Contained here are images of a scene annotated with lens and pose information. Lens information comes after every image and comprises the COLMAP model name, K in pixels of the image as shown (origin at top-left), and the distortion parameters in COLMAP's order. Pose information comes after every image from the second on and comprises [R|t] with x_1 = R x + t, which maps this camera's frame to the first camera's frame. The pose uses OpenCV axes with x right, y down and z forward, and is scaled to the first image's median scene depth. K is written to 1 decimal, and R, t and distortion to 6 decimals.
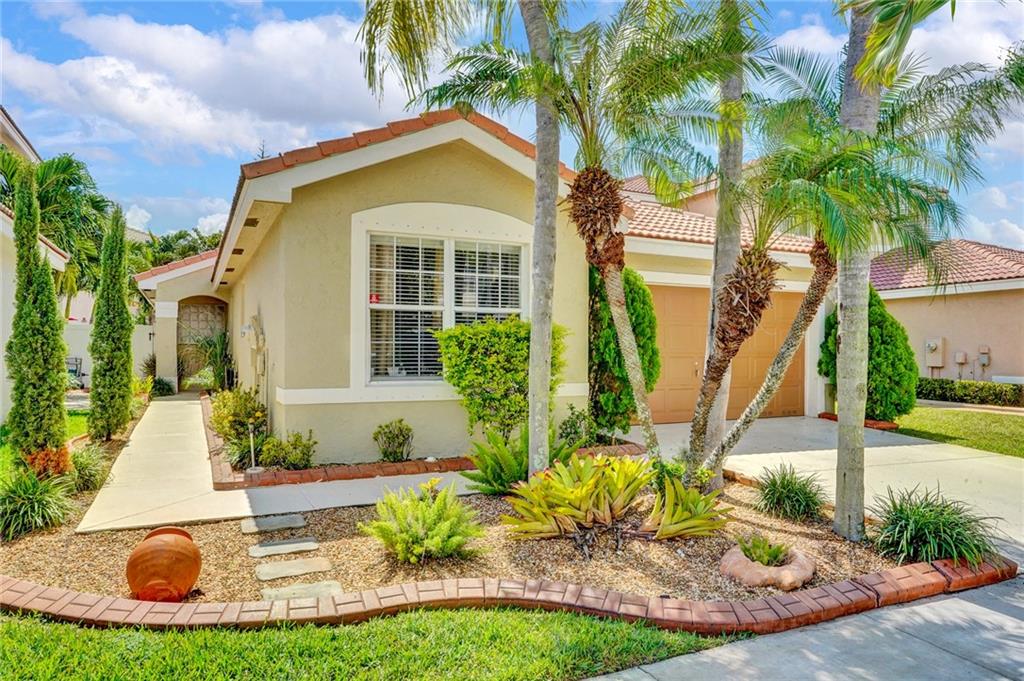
lens RADIAL K [[687.6, 0, 512.0], [0, 687.6, 340.5], [0, 0, 1]] dist [-0.000171, 0.003059]
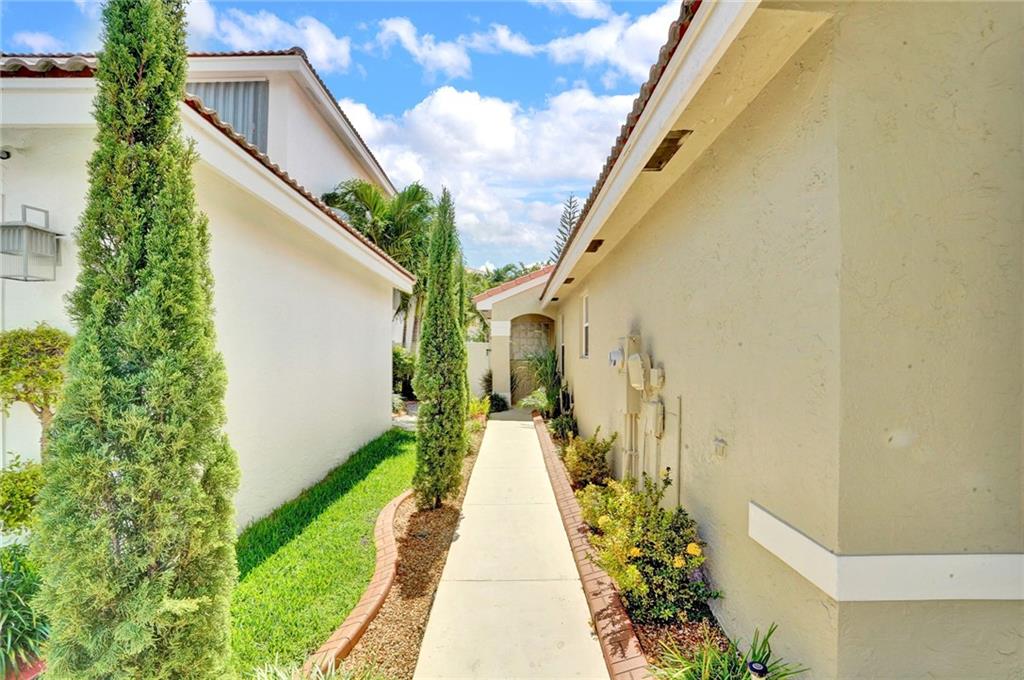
lens RADIAL K [[476.2, 0, 514.5], [0, 476.2, 339.2], [0, 0, 1]] dist [-0.068862, 0.025820]
pose [[0.910102, -0.013249, -0.414173, -0.202557], [0.007361, 0.999848, -0.015808, -0.018449], [0.414320, 0.011338, 0.910061, 0.385756]]
